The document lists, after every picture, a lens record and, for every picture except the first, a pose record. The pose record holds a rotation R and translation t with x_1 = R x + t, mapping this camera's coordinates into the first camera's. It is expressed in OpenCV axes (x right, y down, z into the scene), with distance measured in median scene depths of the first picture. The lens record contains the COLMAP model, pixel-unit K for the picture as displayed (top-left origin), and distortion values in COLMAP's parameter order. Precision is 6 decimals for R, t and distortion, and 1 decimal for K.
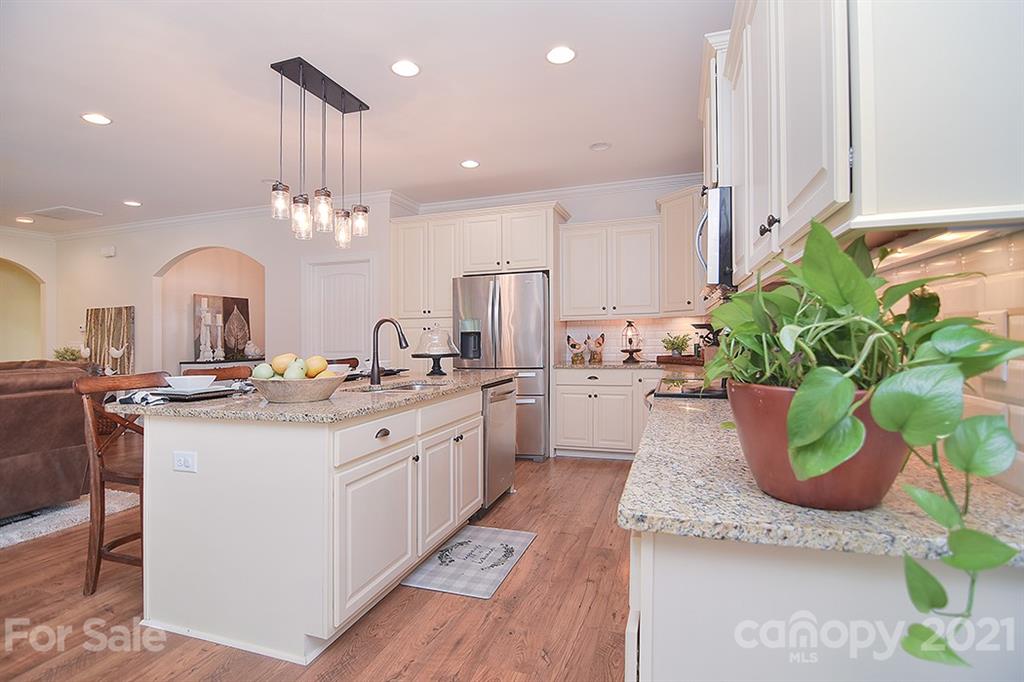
lens RADIAL K [[500.6, 0, 511.0], [0, 500.6, 331.7], [0, 0, 1]] dist [-0.013821, -0.004108]
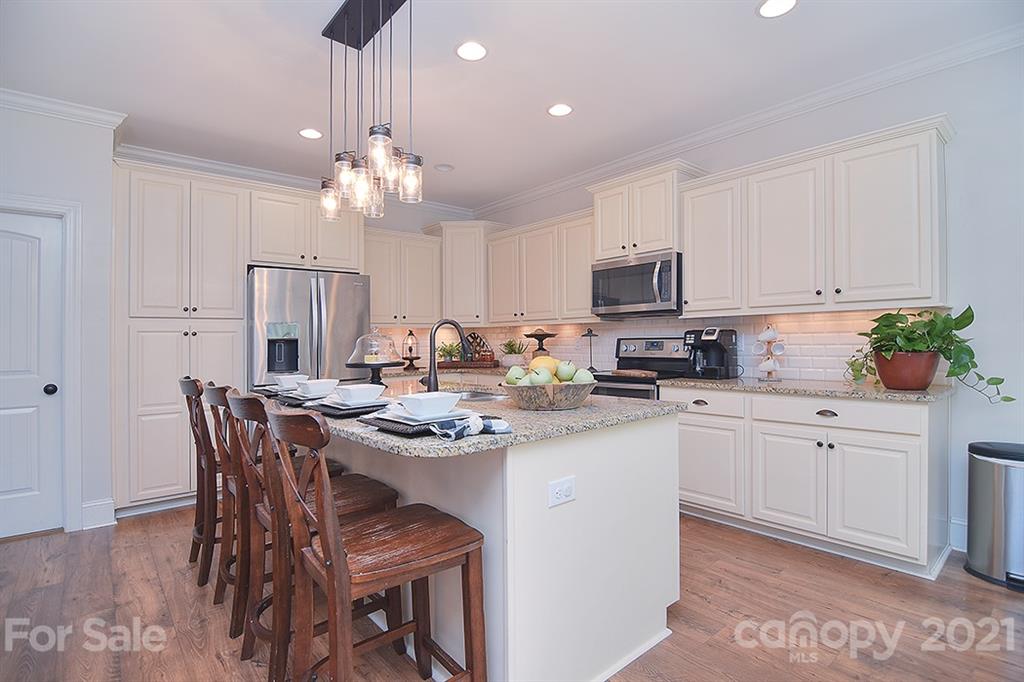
lens RADIAL K [[500.6, 0, 508.9], [0, 500.6, 335.0], [0, 0, 1]] dist [-0.013821, -0.004108]
pose [[0.523895, 0.016920, 0.851615, -0.553484], [0.000054, 0.999802, -0.019898, 0.010100], [-0.851783, 0.010470, 0.523790, 0.276244]]
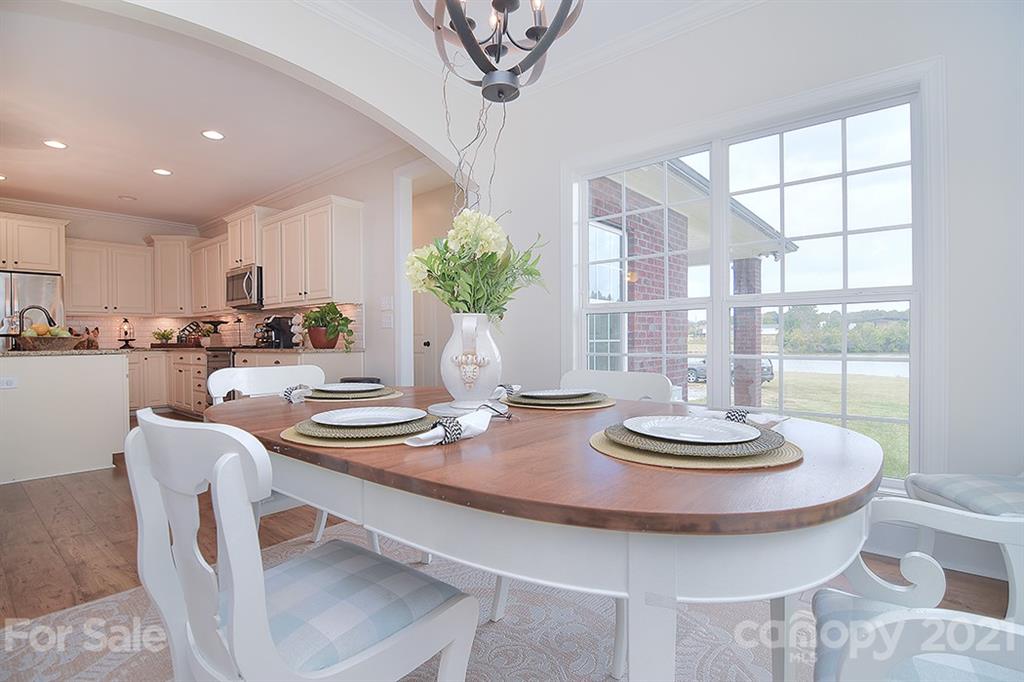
lens RADIAL K [[500.6, 0, 512.5], [0, 500.6, 343.2], [0, 0, 1]] dist [-0.013821, -0.004108]
pose [[0.374314, 0.007296, 0.927273, -0.629644], [-0.004368, 0.999972, -0.006105, 0.051268], [-0.927292, -0.001765, 0.374335, -0.494235]]
